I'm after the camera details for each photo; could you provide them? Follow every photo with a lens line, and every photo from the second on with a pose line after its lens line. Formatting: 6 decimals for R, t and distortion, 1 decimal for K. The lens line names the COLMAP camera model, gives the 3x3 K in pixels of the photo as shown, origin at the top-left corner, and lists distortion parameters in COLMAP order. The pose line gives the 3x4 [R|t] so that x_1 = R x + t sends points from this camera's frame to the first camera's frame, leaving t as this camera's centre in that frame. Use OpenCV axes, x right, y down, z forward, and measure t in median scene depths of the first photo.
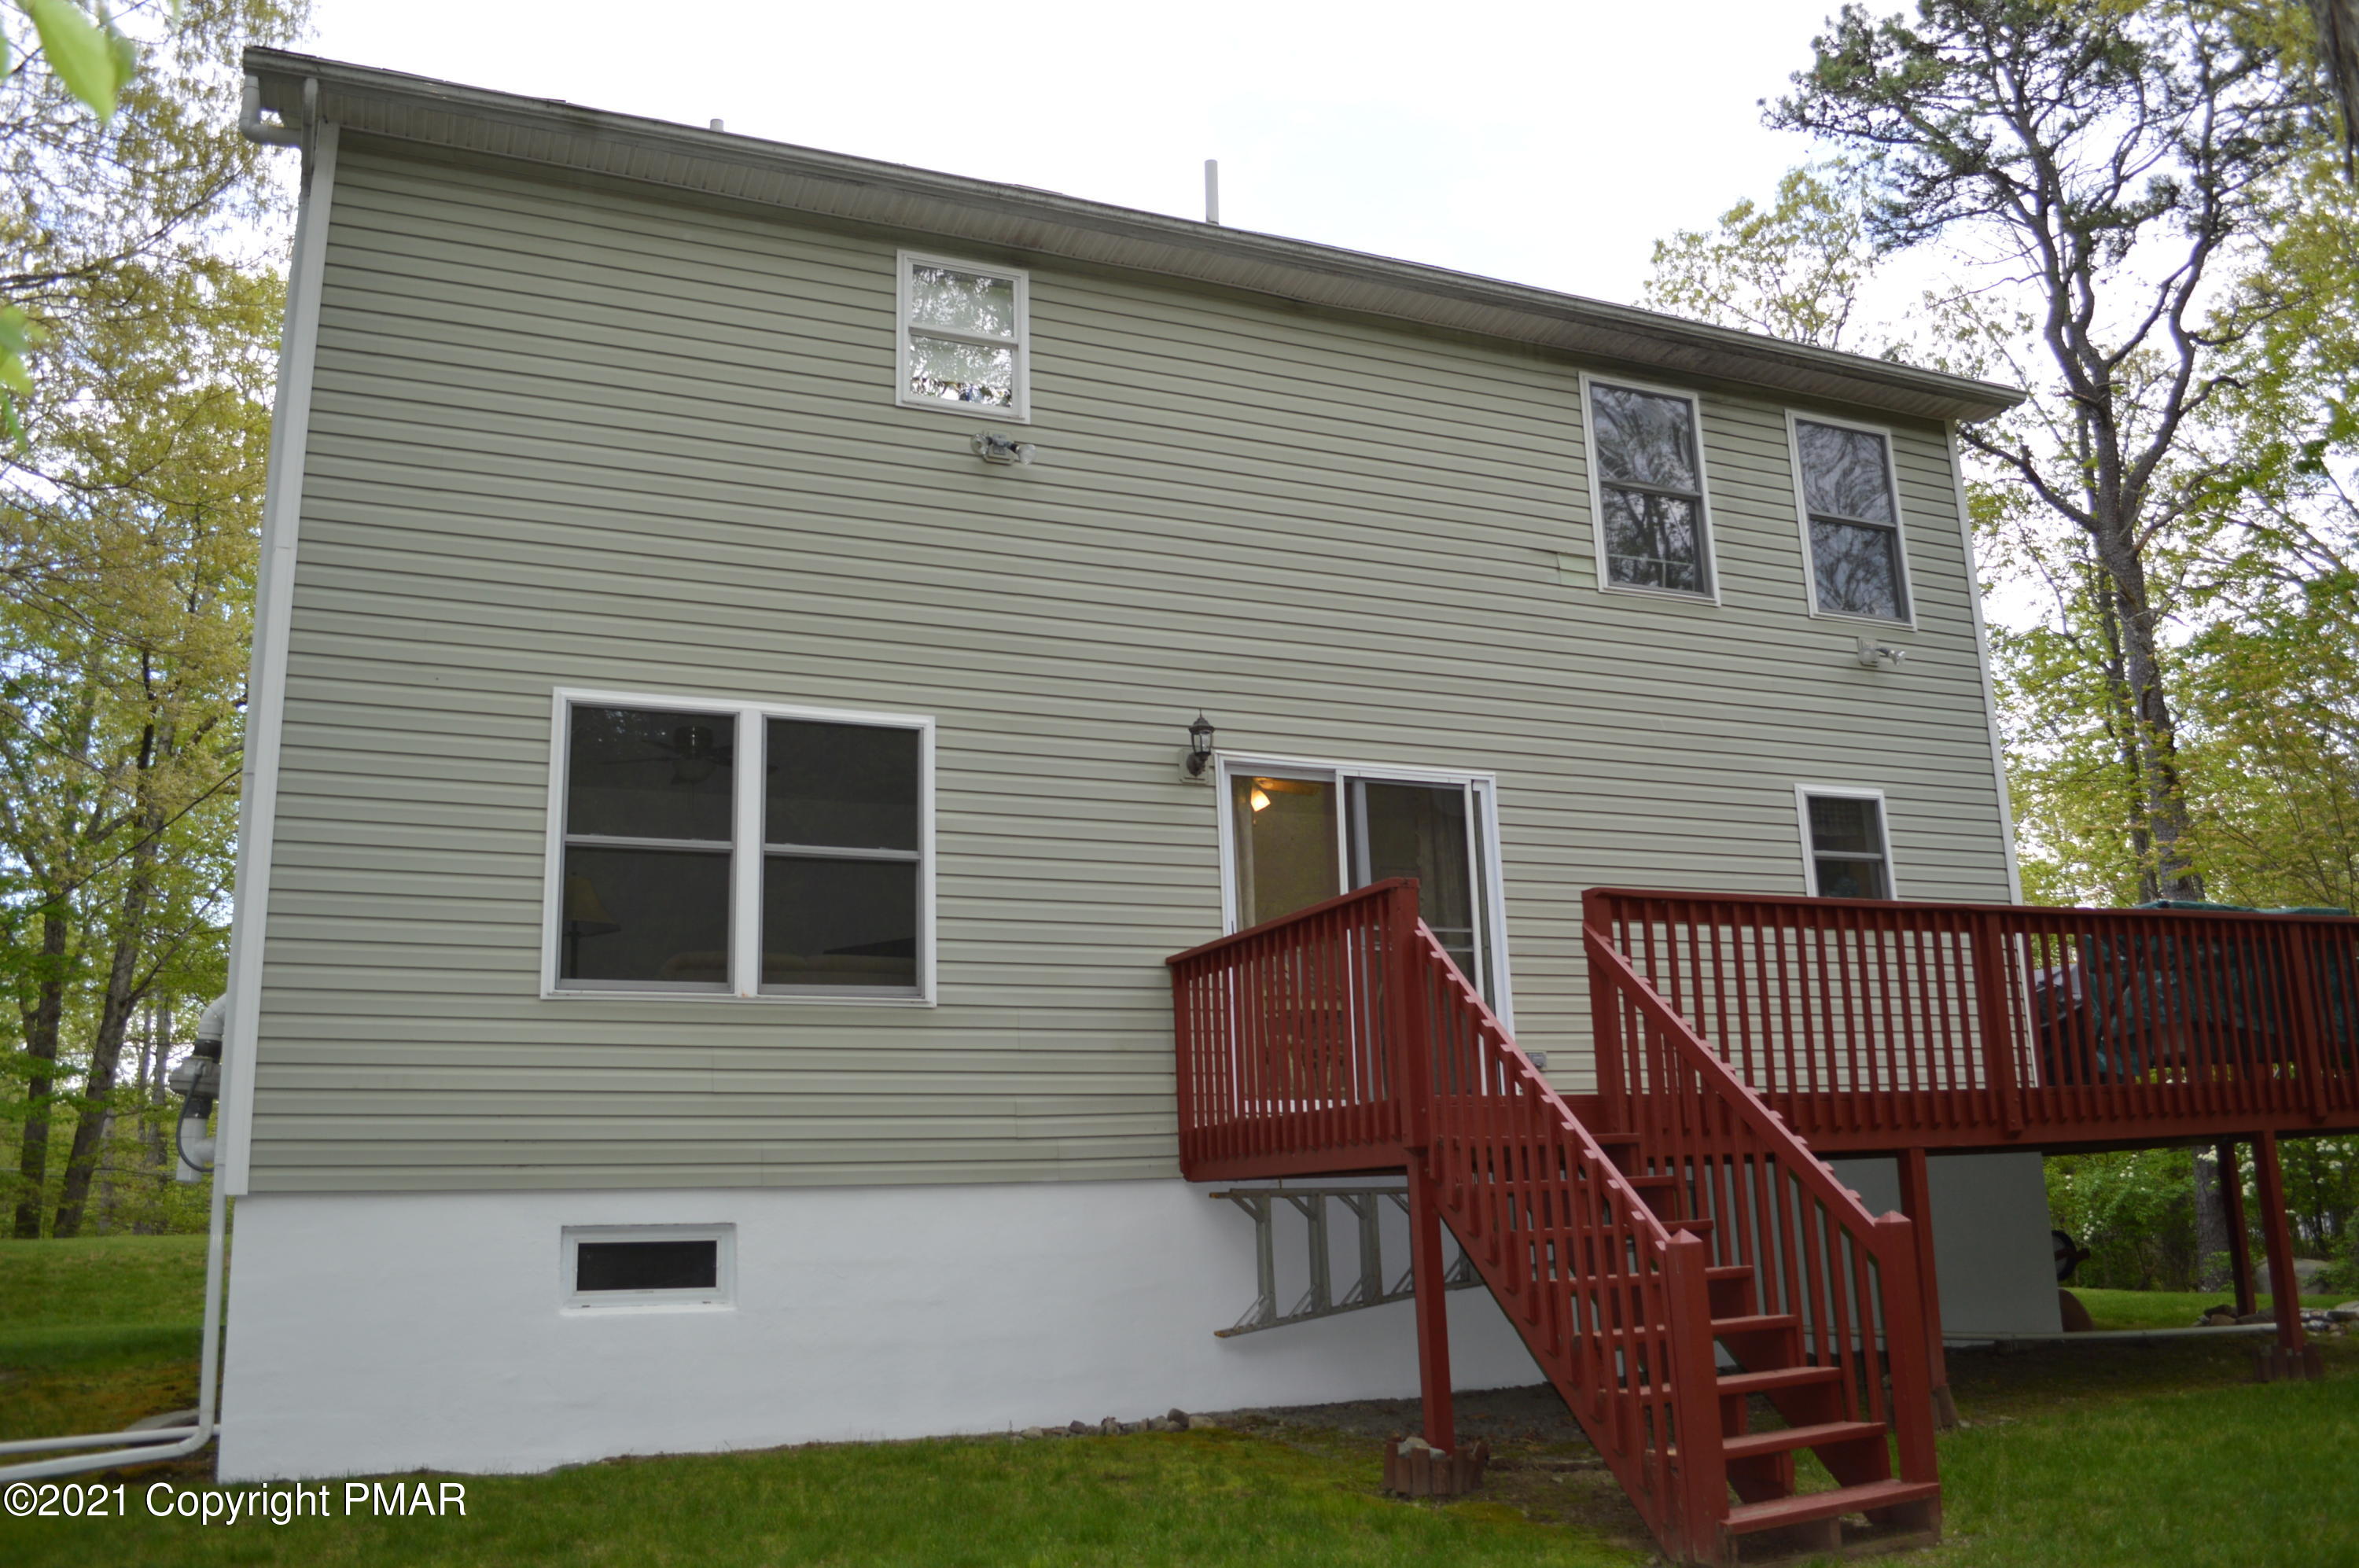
lens RADIAL K [[1888.2, 0, 1177.2], [0, 1888.2, 762.4], [0, 0, 1]] dist [-0.084955, 0.012124]
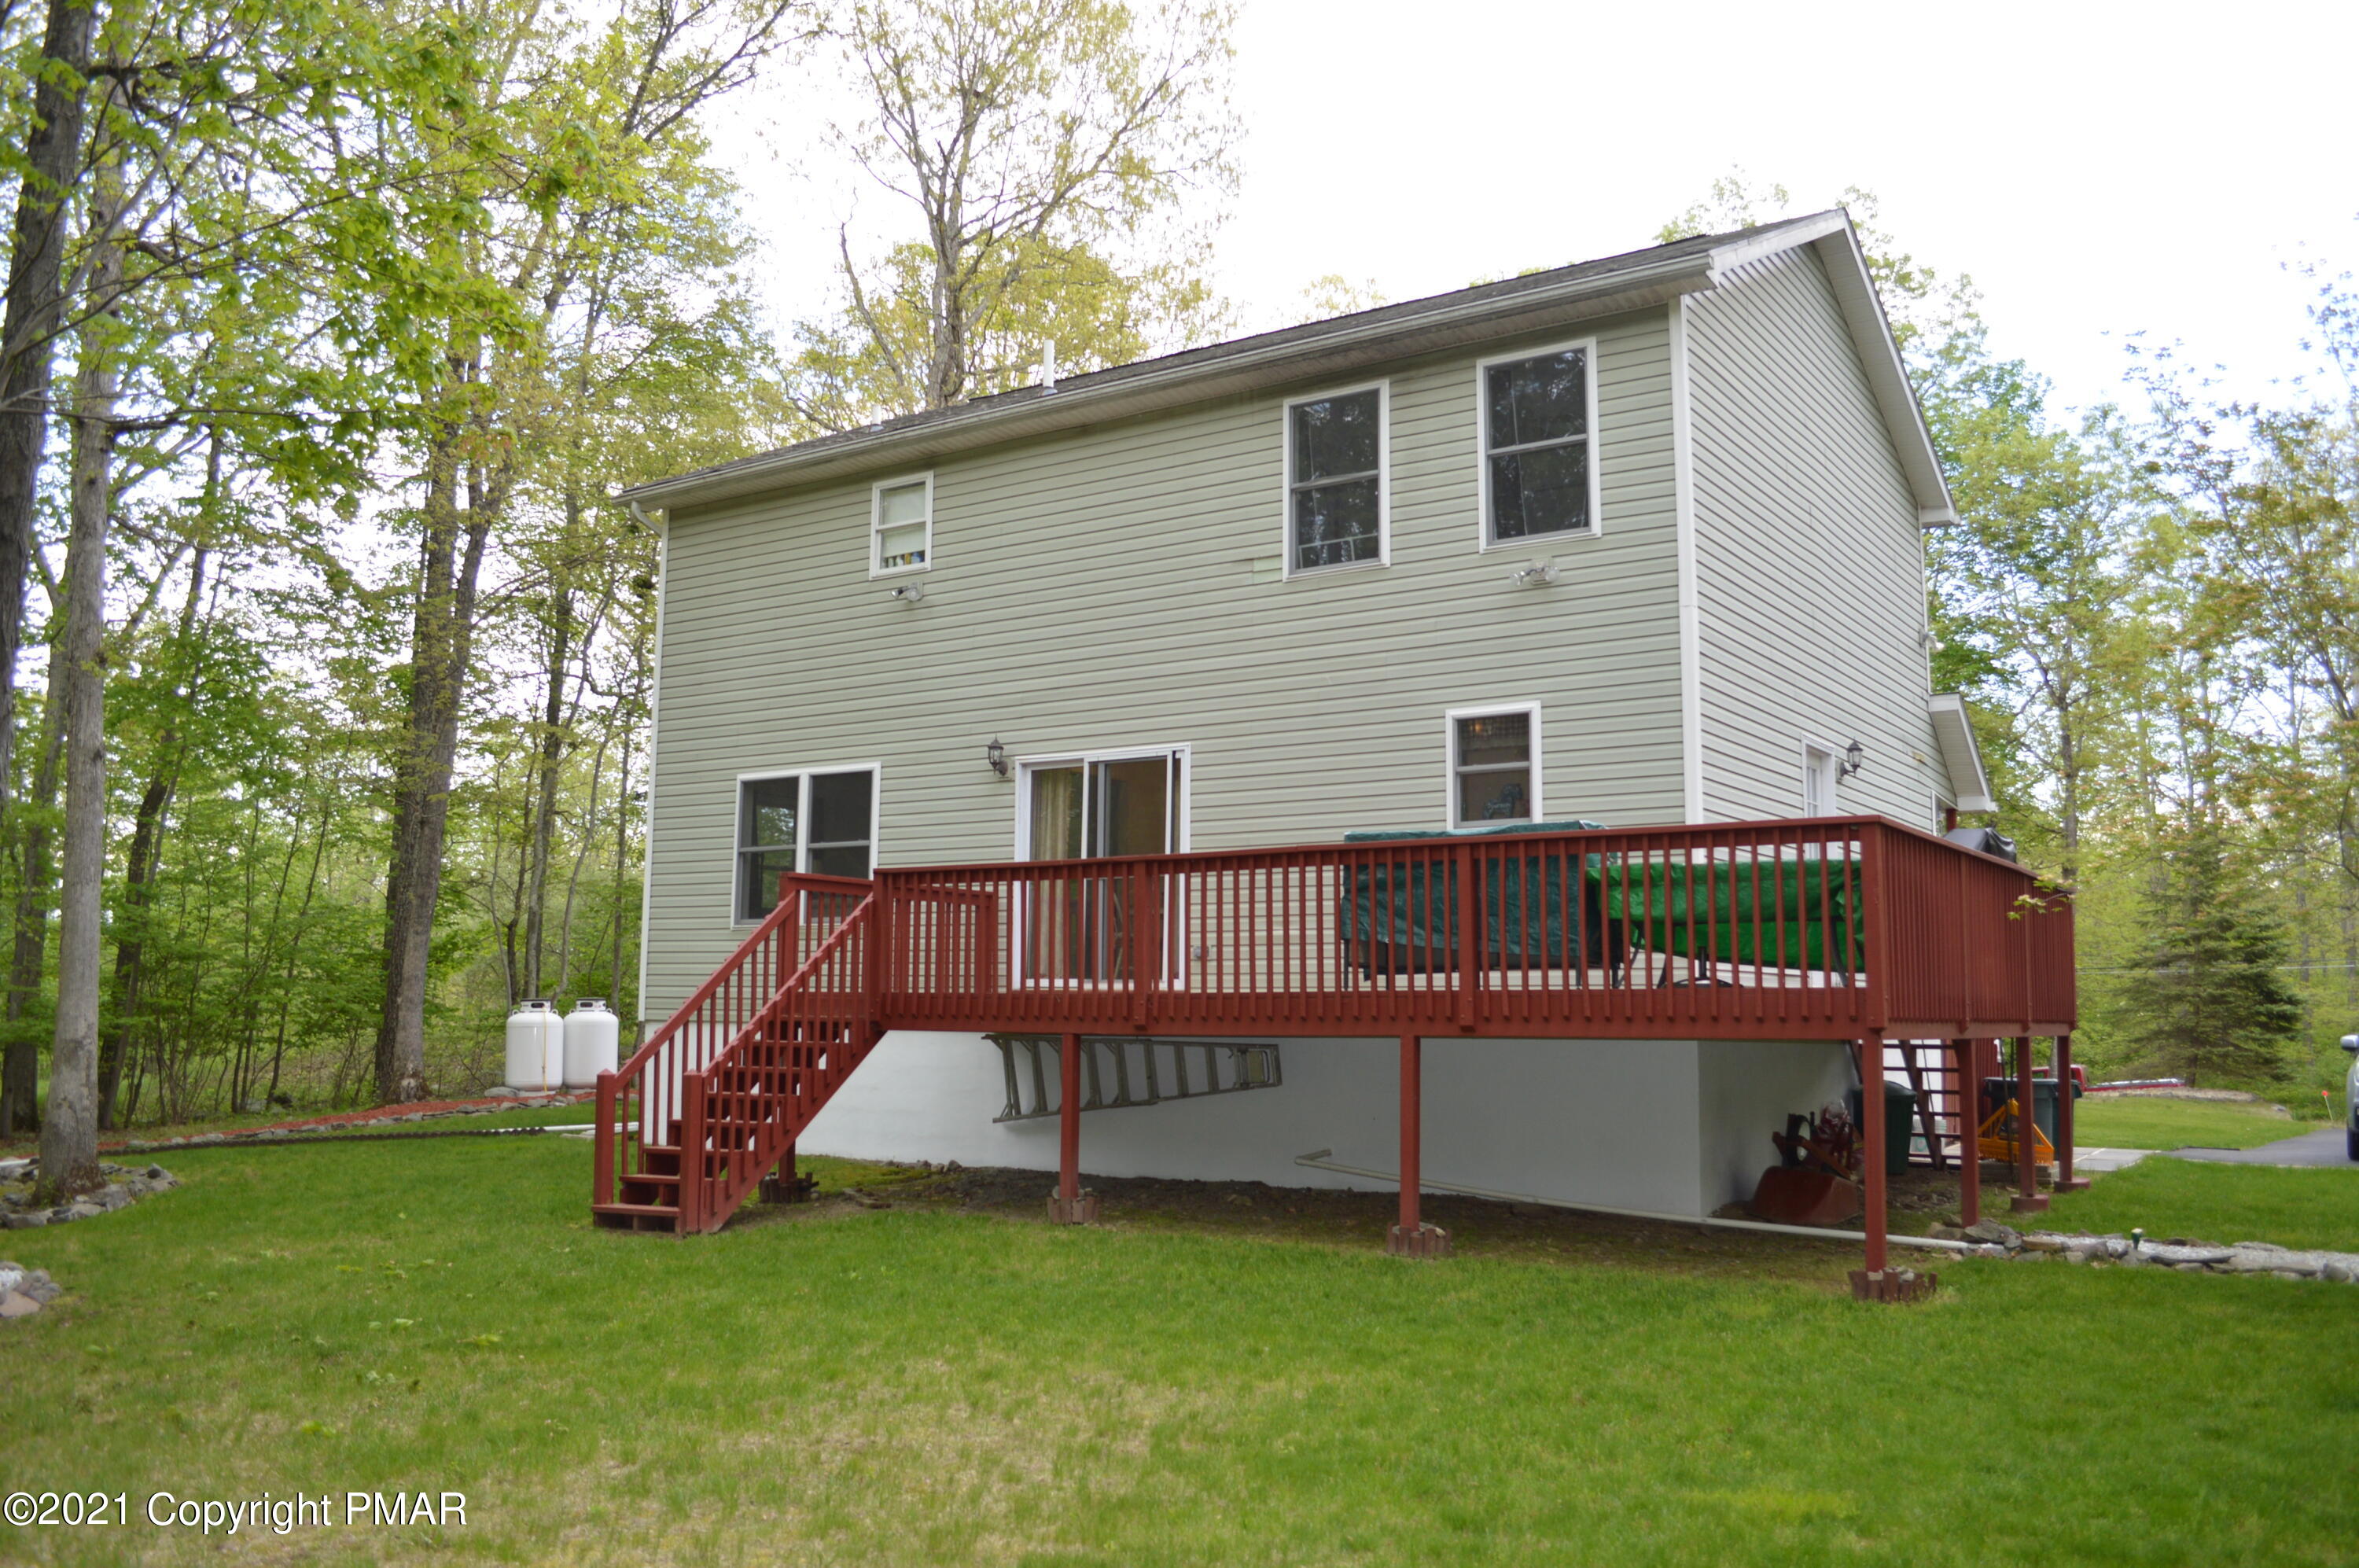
lens RADIAL K [[1888.2, 0, 1178.6], [0, 1888.2, 802.6], [0, 0, 1]] dist [-0.084955, 0.012124]
pose [[0.536847, -0.067614, -0.840966, 1.455794], [0.163374, 0.986247, 0.024998, 0.014504], [0.827710, -0.150812, 0.540510, 0.274118]]
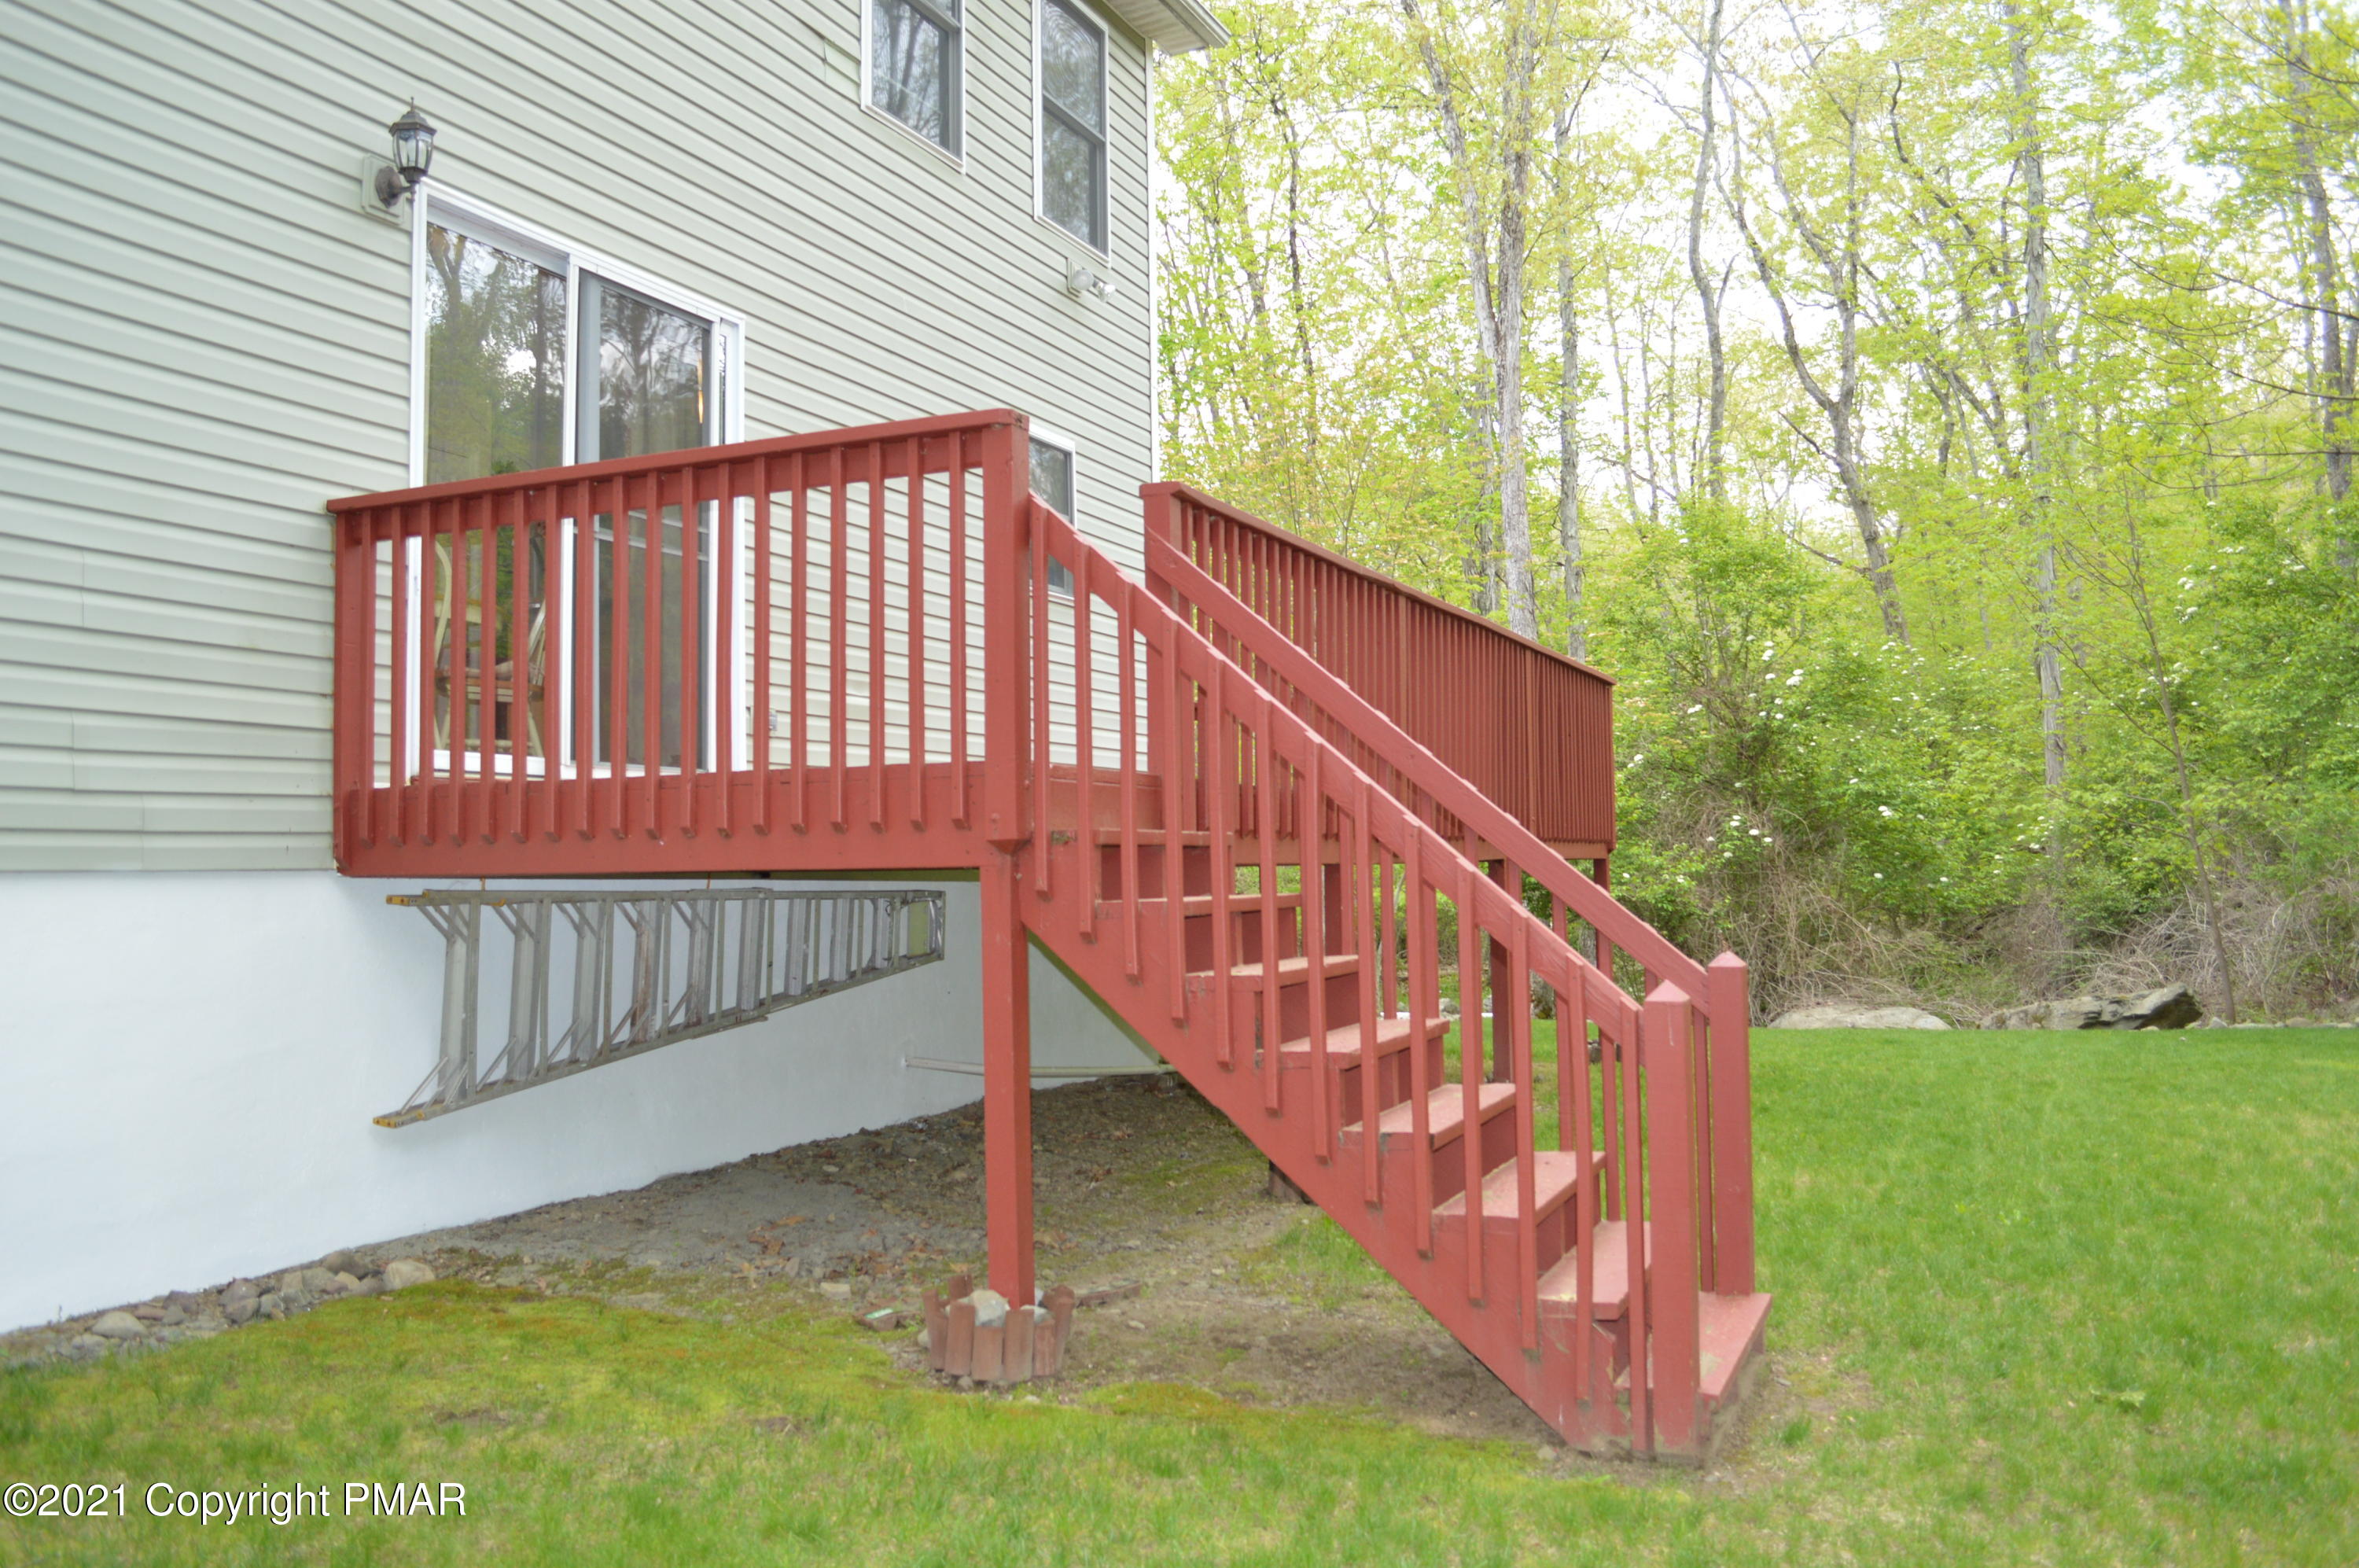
lens RADIAL K [[1888.2, 0, 1172.3], [0, 1888.2, 775.7], [0, 0, 1]] dist [-0.084955, 0.012124]
pose [[0.731453, 0.055702, 0.679613, -0.200729], [-0.168335, 0.980562, 0.100808, 0.085401], [-0.660788, -0.188139, 0.726611, 0.391856]]
